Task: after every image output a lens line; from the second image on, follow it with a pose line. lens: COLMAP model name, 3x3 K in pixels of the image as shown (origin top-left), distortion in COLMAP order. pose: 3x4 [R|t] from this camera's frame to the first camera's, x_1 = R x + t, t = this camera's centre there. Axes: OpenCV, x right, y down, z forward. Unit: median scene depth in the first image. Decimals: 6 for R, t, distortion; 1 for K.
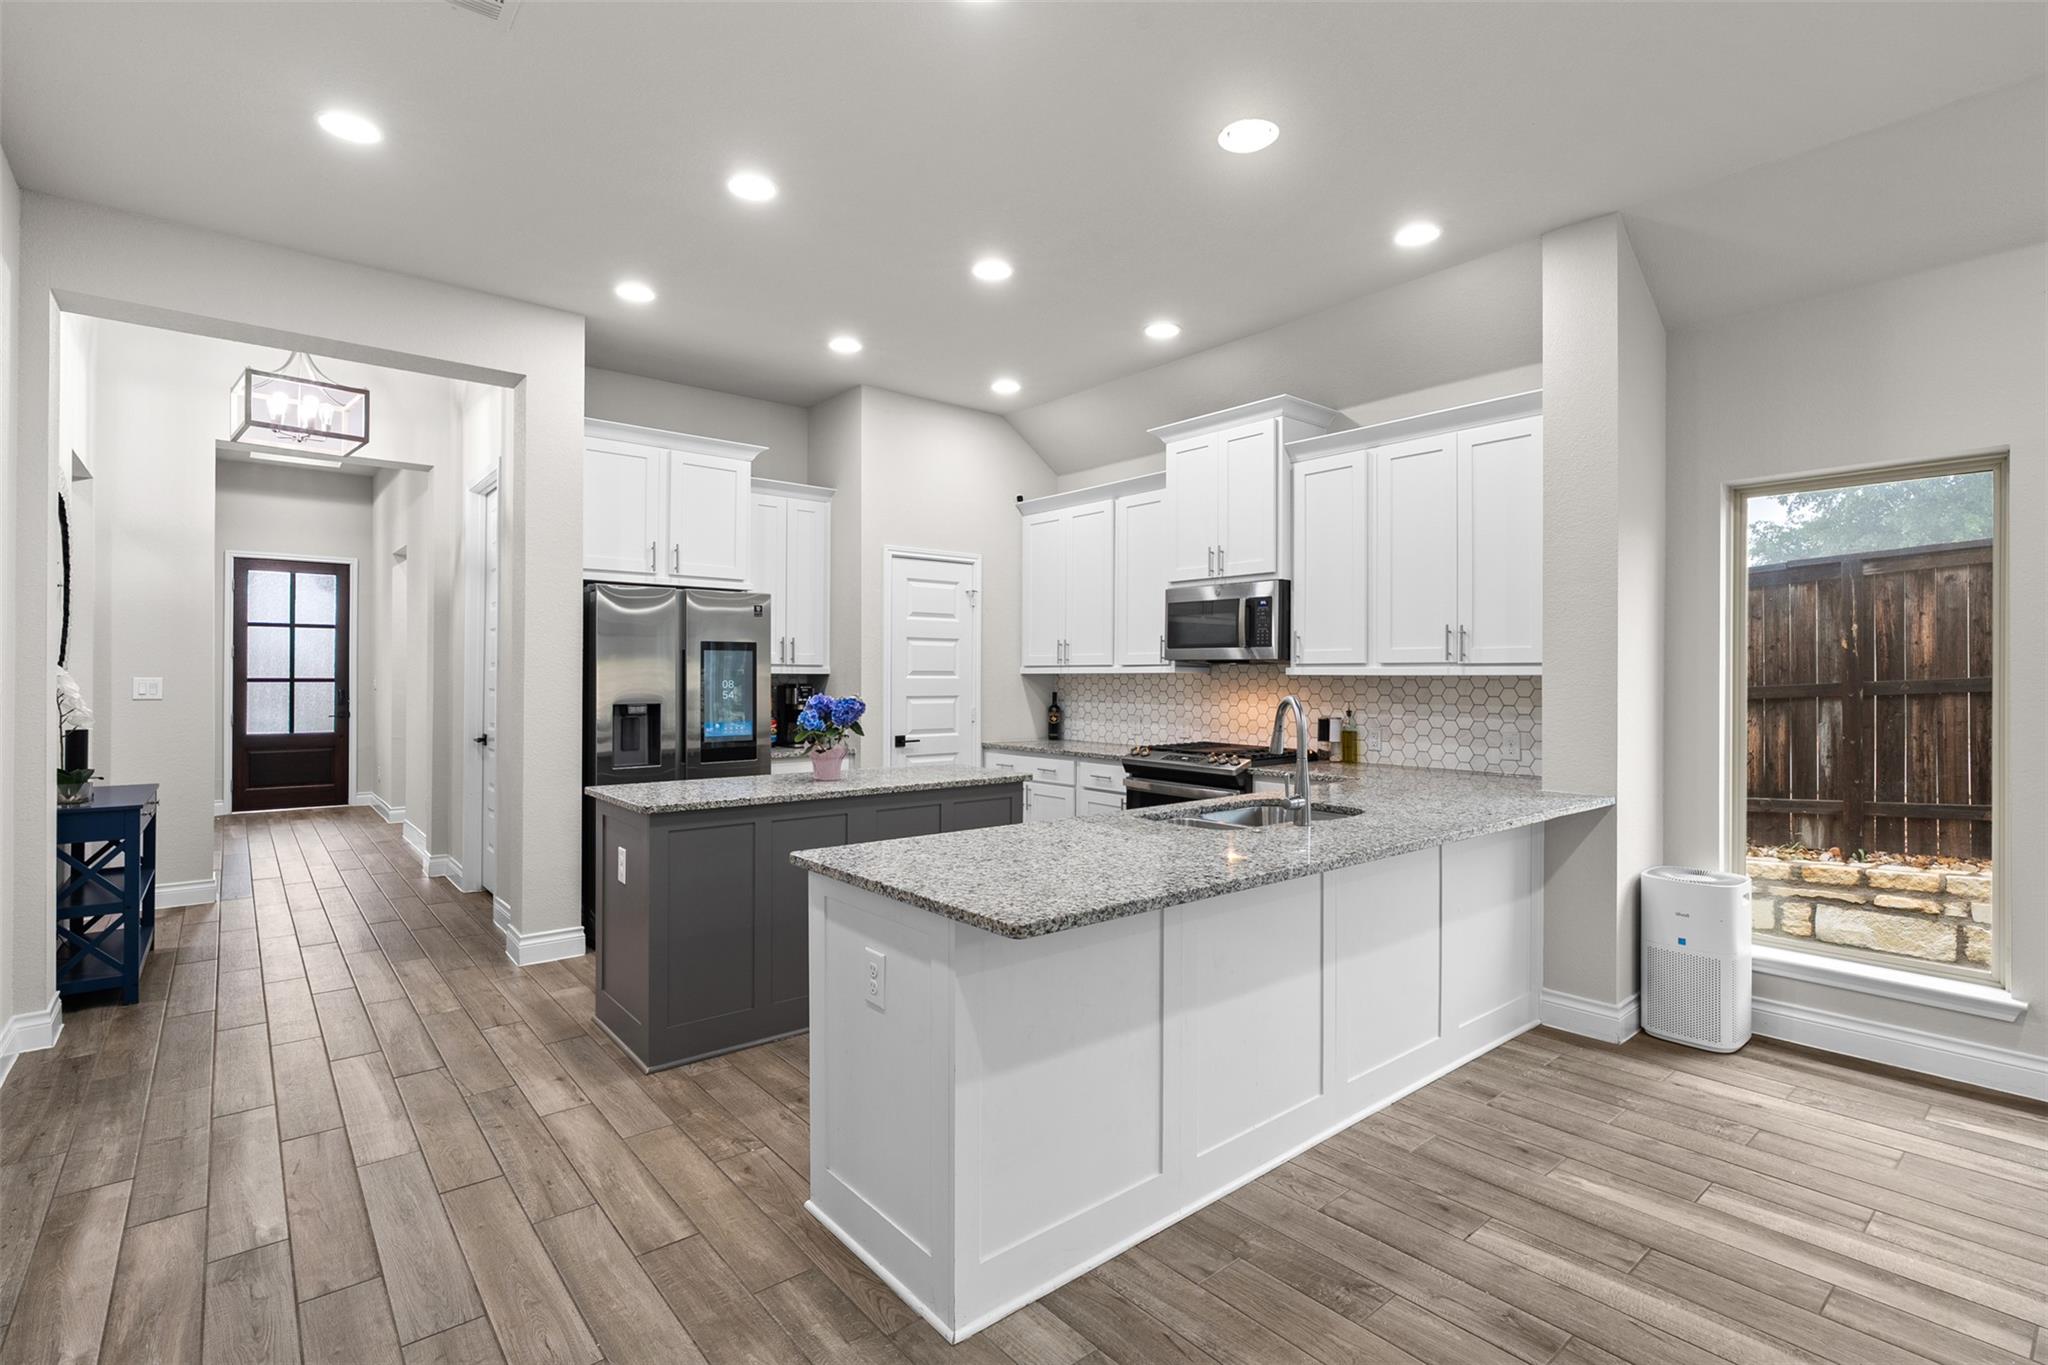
lens RADIAL K [[957.1, 0, 1024.9], [0, 957.1, 668.0], [0, 0, 1]] dist [-0.006454, 0.002301]
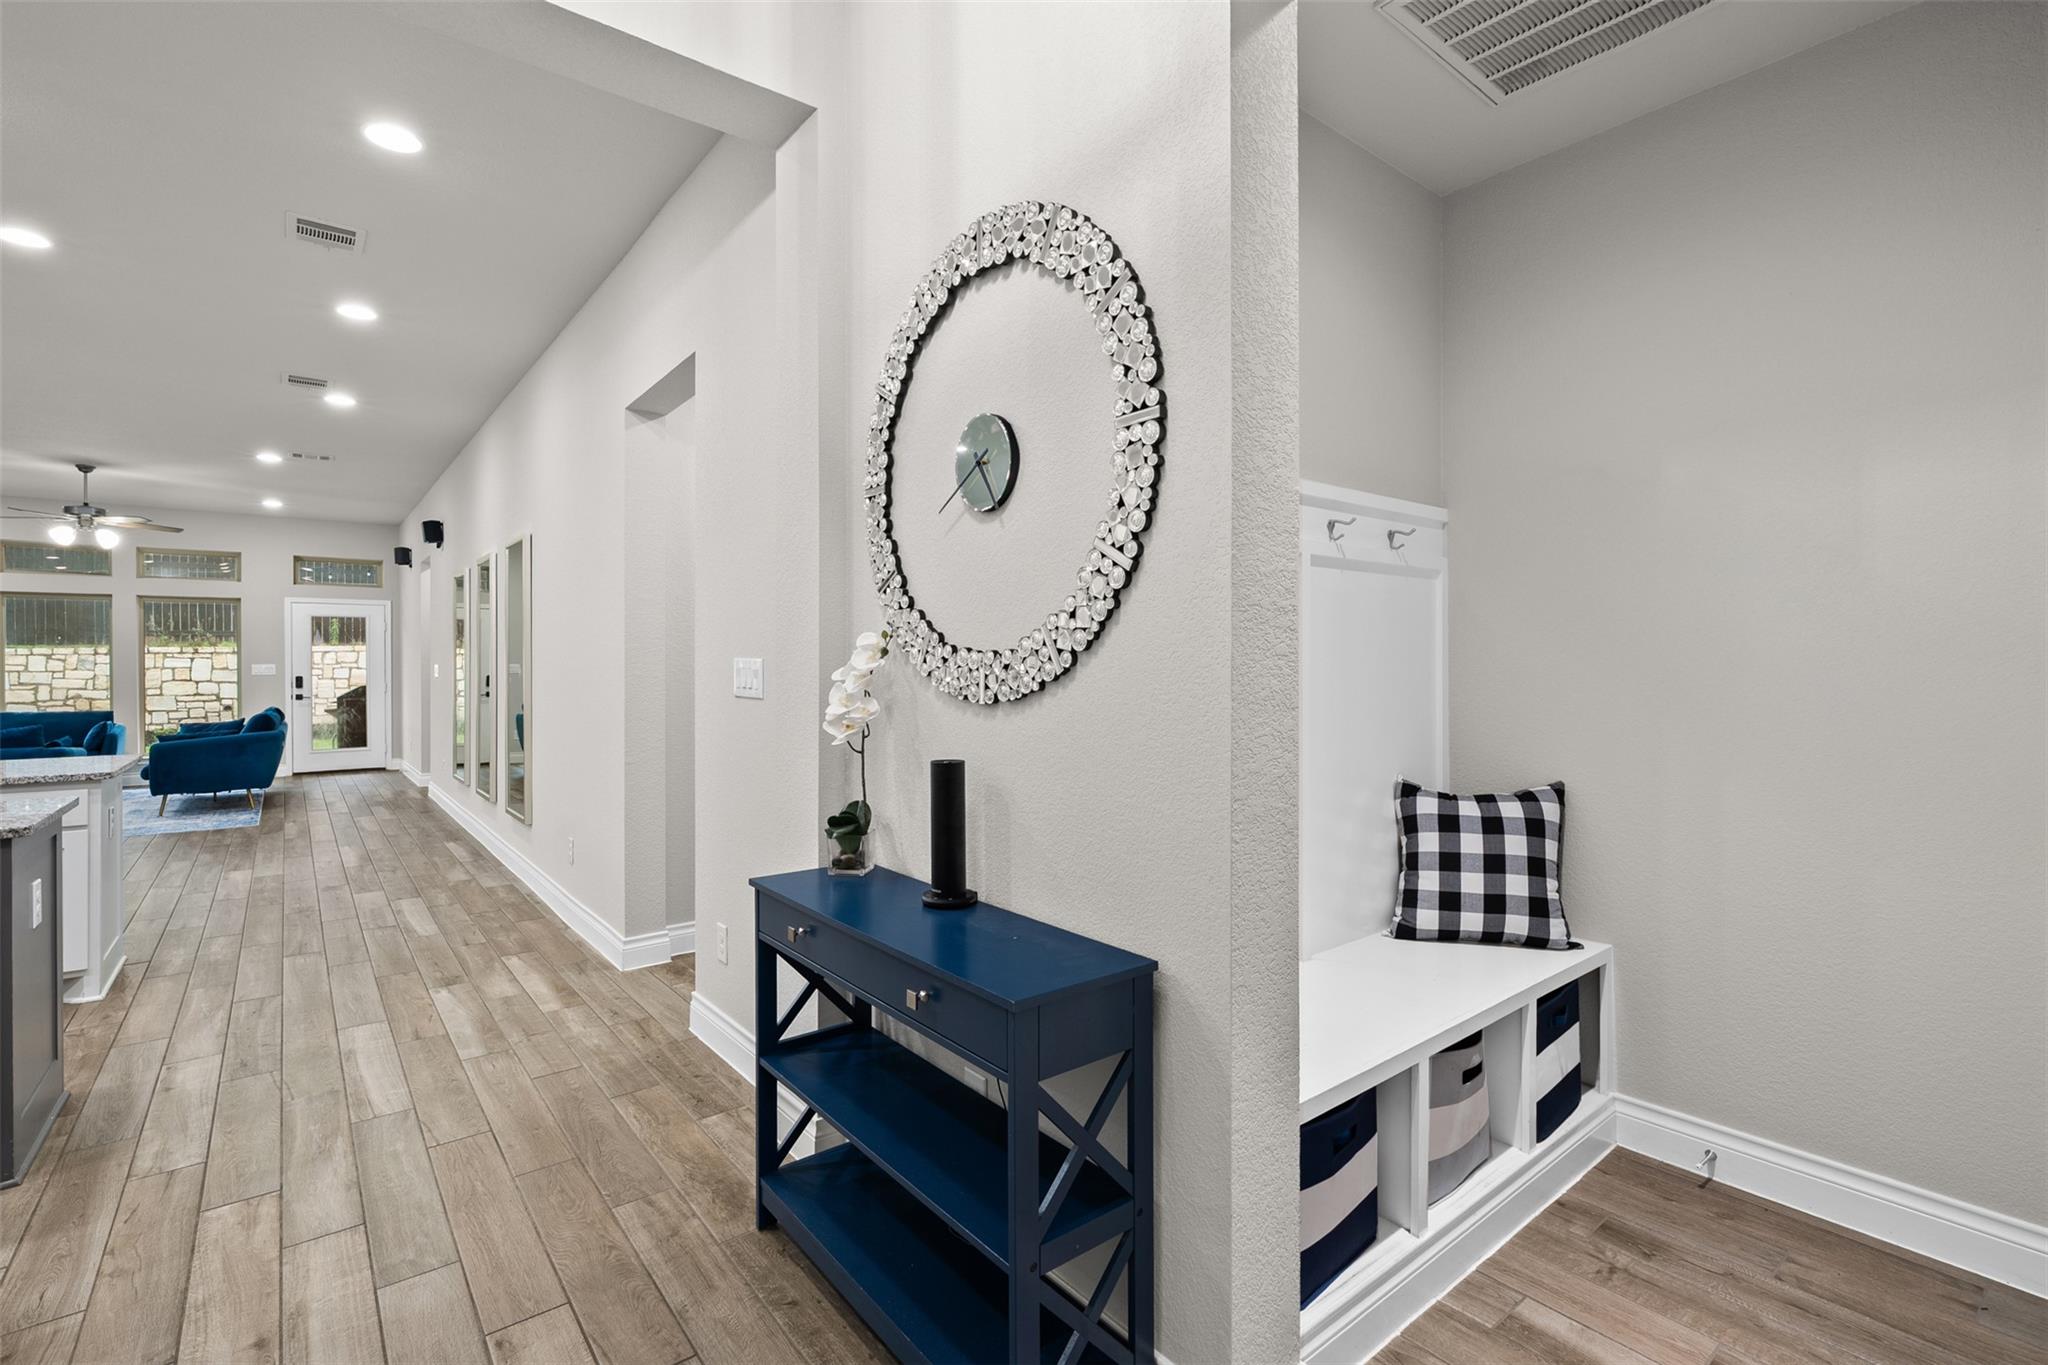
lens RADIAL K [[918.5, 0, 1031.0], [0, 918.5, 670.0], [0, 0, 1]] dist [-0.006606, 0.002049]
pose [[-0.999949, 0.000083, 0.010061, -0.895635], [0.000060, 0.999997, -0.002301, 0.015390], [-0.010061, -0.002300, -0.999947, 1.260740]]
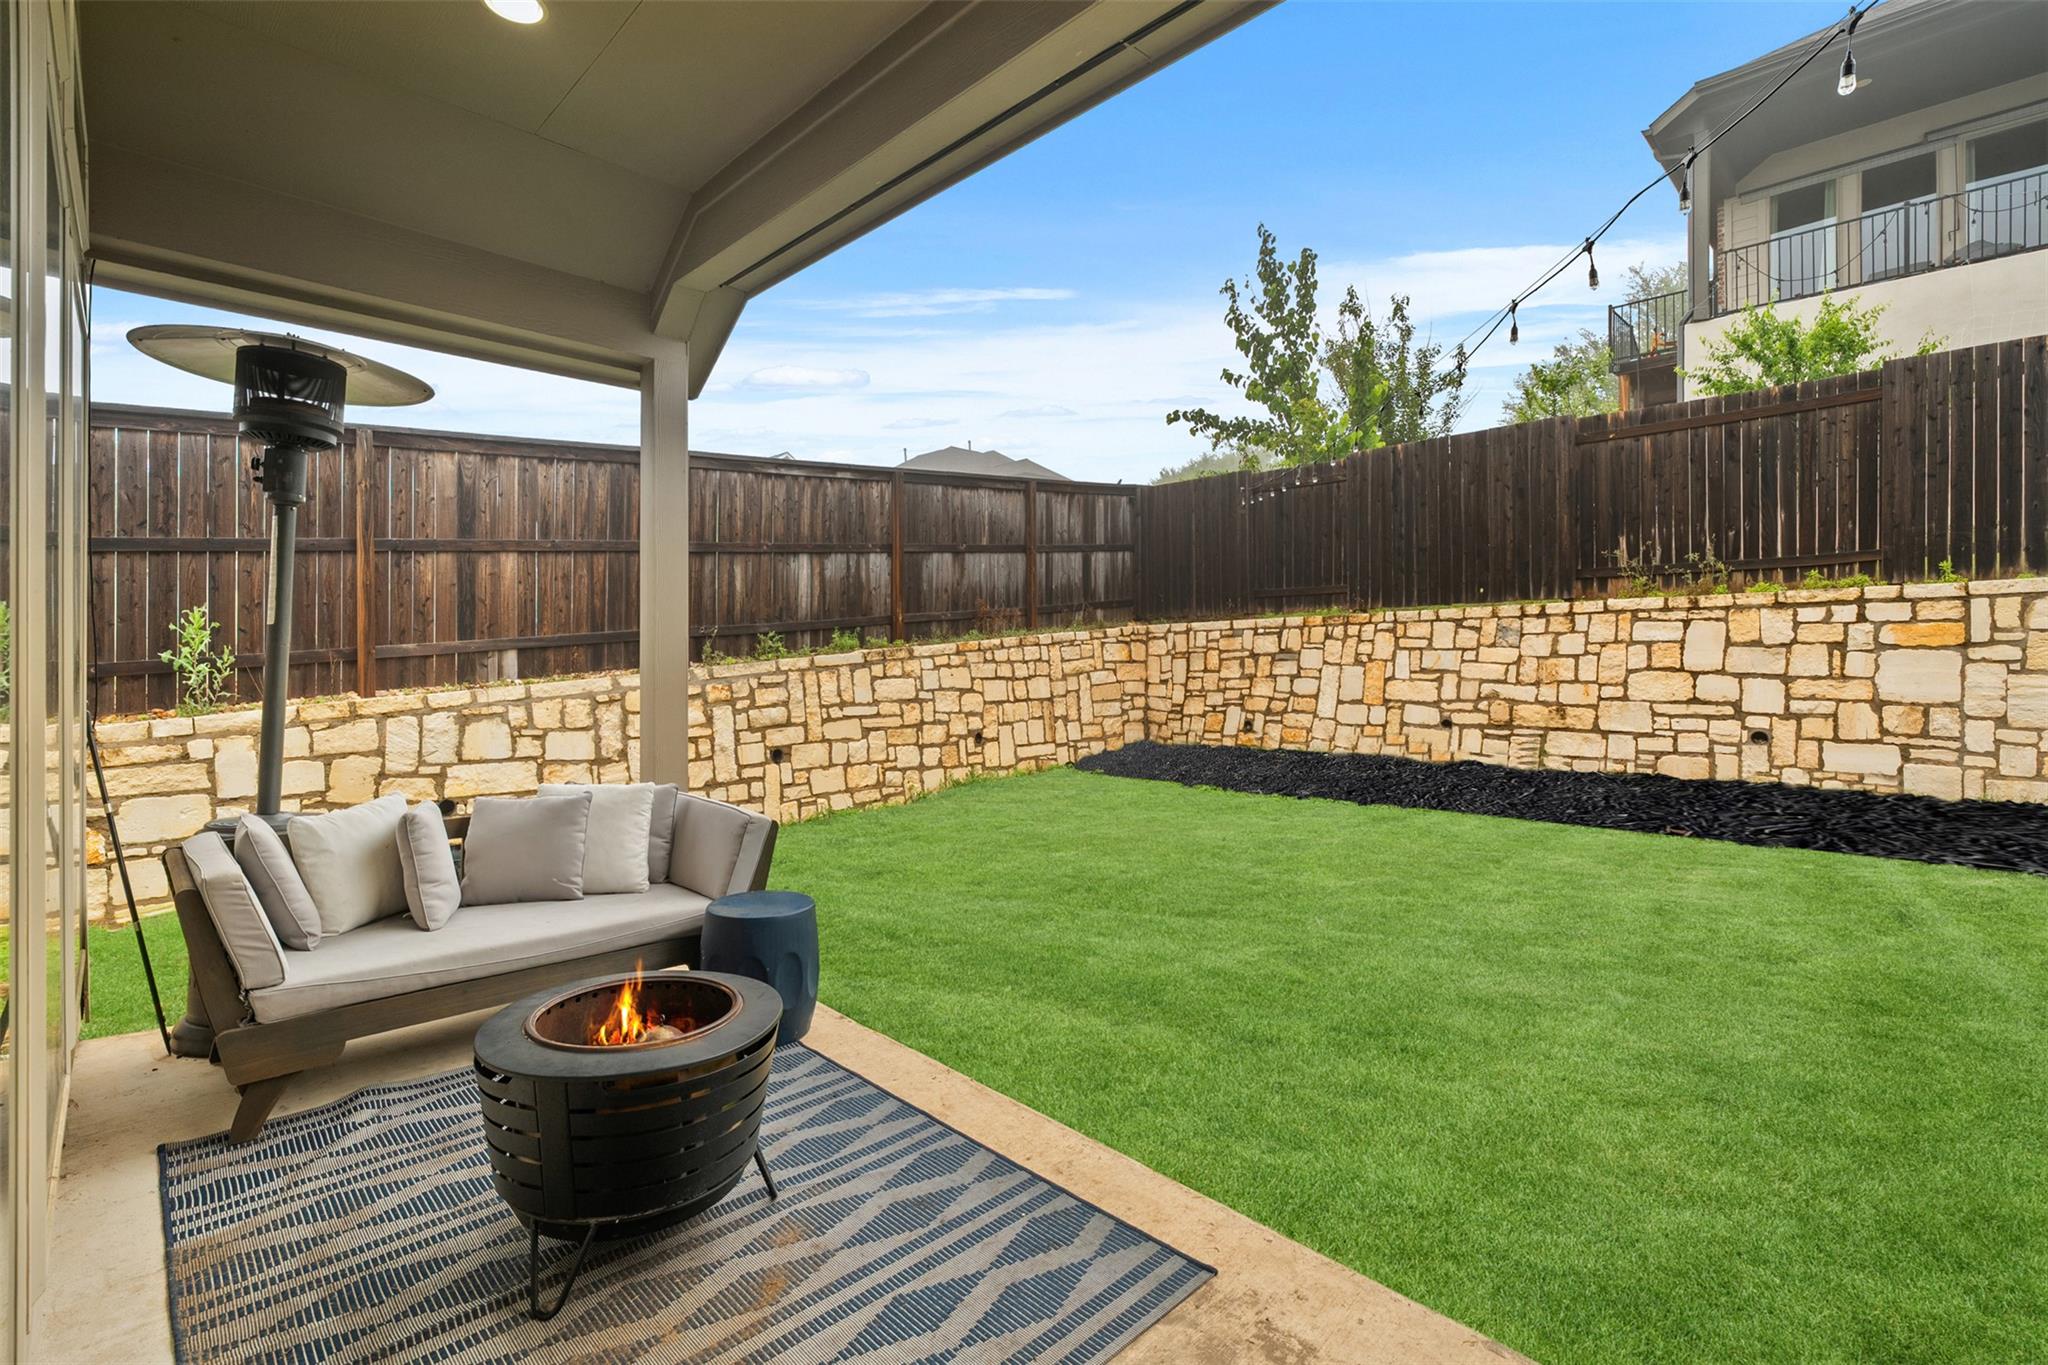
lens RADIAL K [[918.5, 0, 1034.9], [0, 918.5, 651.8], [0, 0, 1]] dist [-0.006606, 0.002049]
pose [[-0.079114, 0.001006, 0.996865, 0.983338], [-0.009106, 0.999957, -0.001732, 0.029697], [-0.996824, -0.009214, -0.079101, -1.111622]]
